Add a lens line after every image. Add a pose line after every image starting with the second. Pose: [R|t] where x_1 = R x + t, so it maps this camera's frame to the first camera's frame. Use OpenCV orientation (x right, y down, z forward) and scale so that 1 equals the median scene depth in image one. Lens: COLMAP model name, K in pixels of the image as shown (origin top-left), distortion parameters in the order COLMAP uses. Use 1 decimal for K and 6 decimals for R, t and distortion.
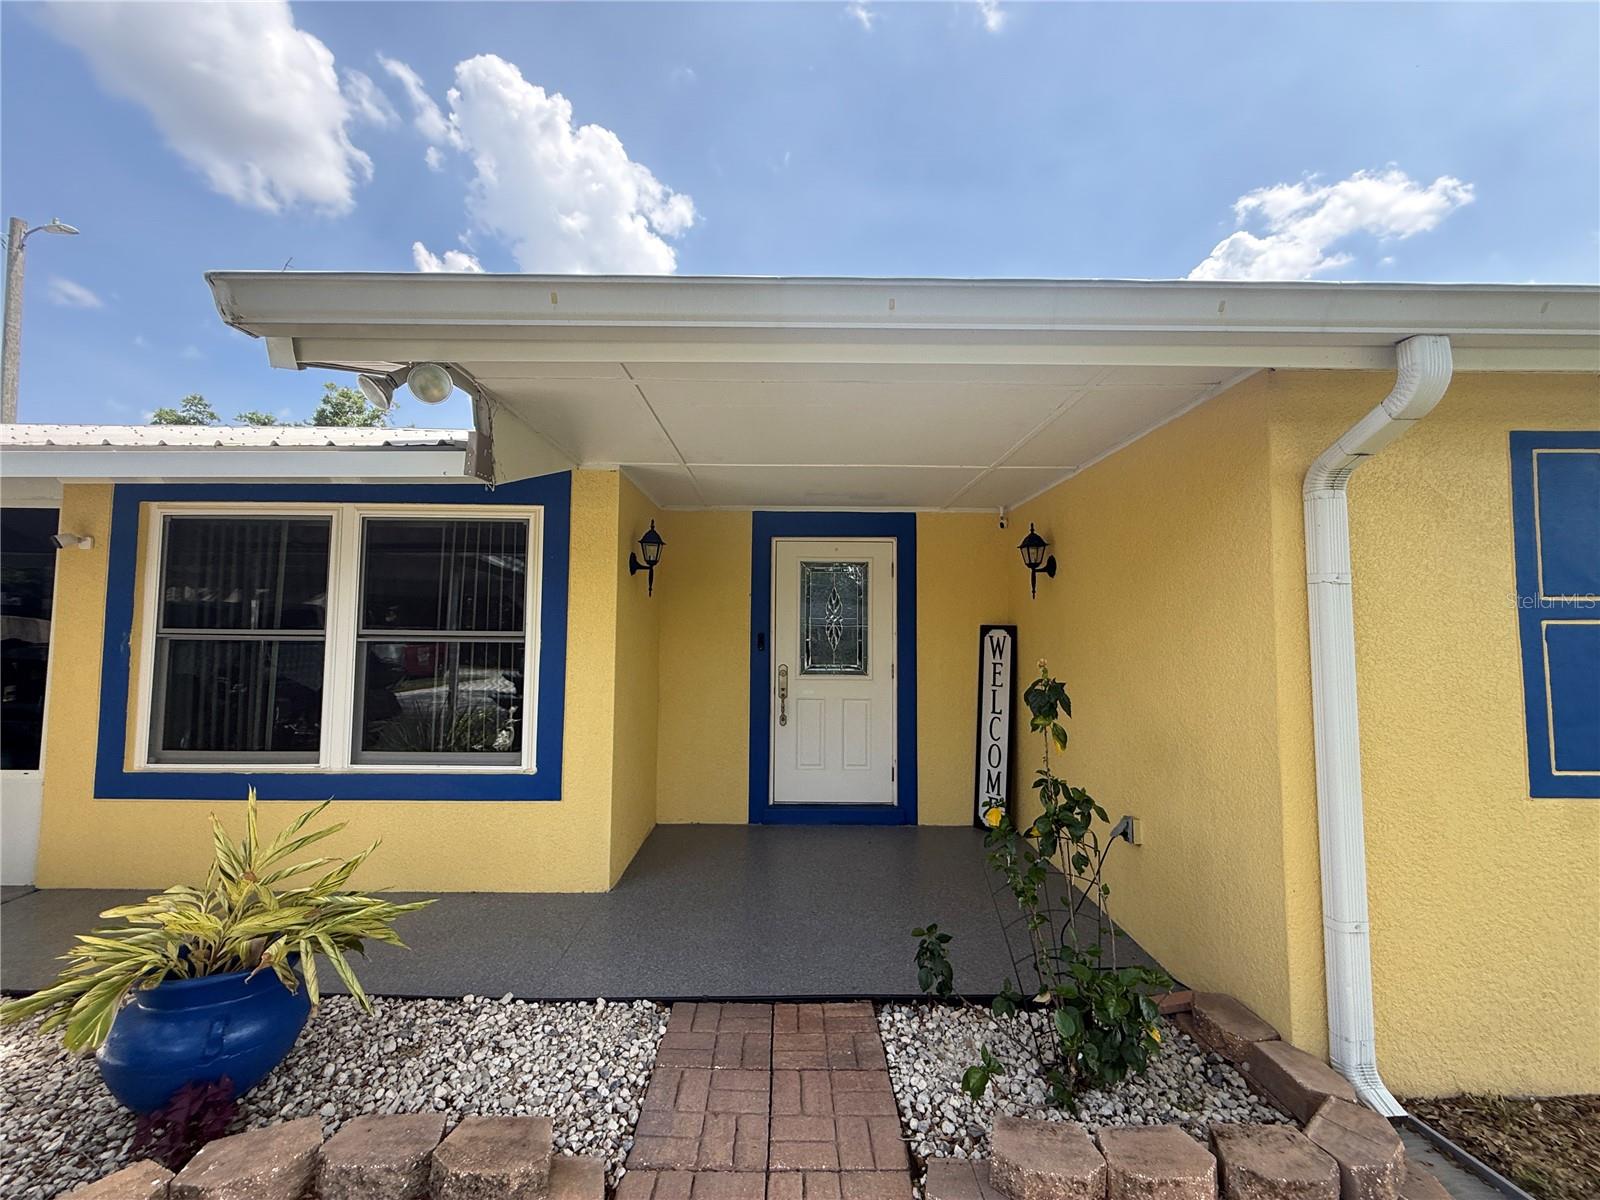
lens RADIAL K [[634.4, 0, 793.4], [0, 634.4, 602.7], [0, 0, 1]] dist [-0.004104, 0.001035]
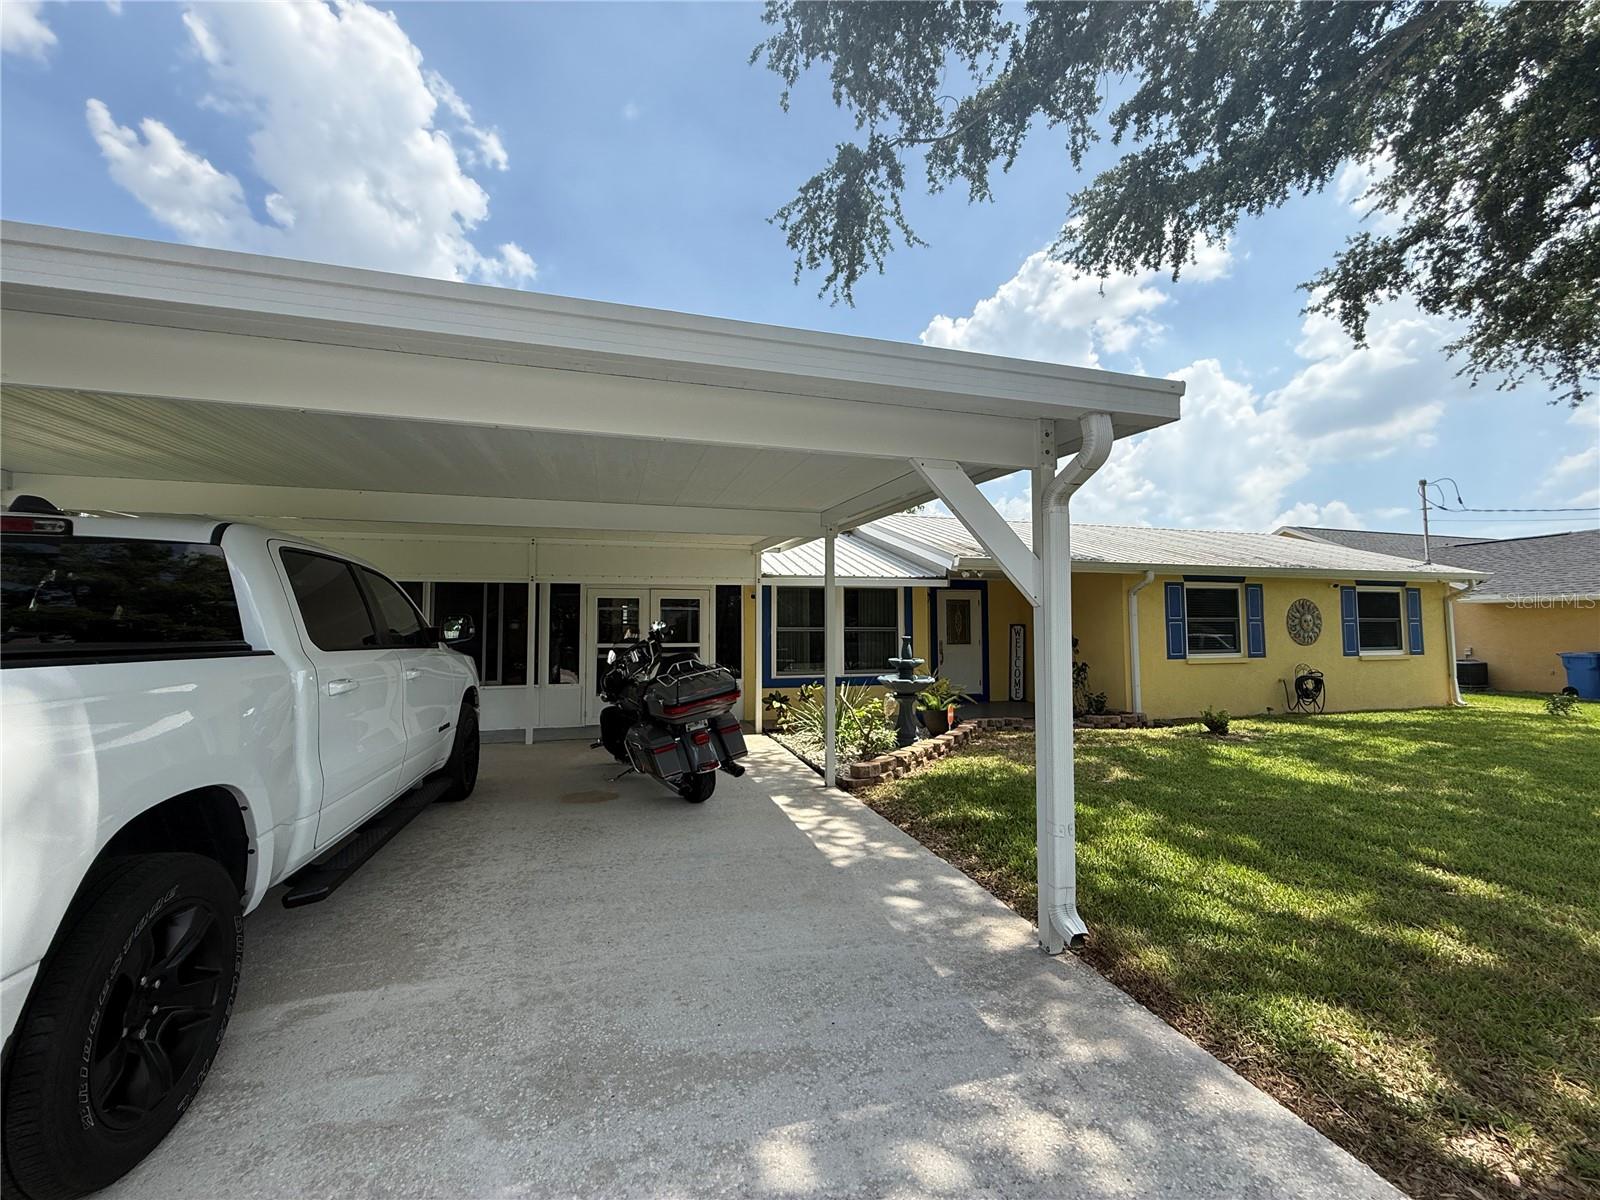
lens RADIAL K [[634.4, 0, 801.5], [0, 634.4, 605.2], [0, 0, 1]] dist [-0.004104, 0.001035]
pose [[0.959752, 0.002725, 0.280836, -1.281003], [-0.003216, 0.999994, 0.001290, -0.043159], [-0.280831, -0.002141, 0.959755, -1.273387]]
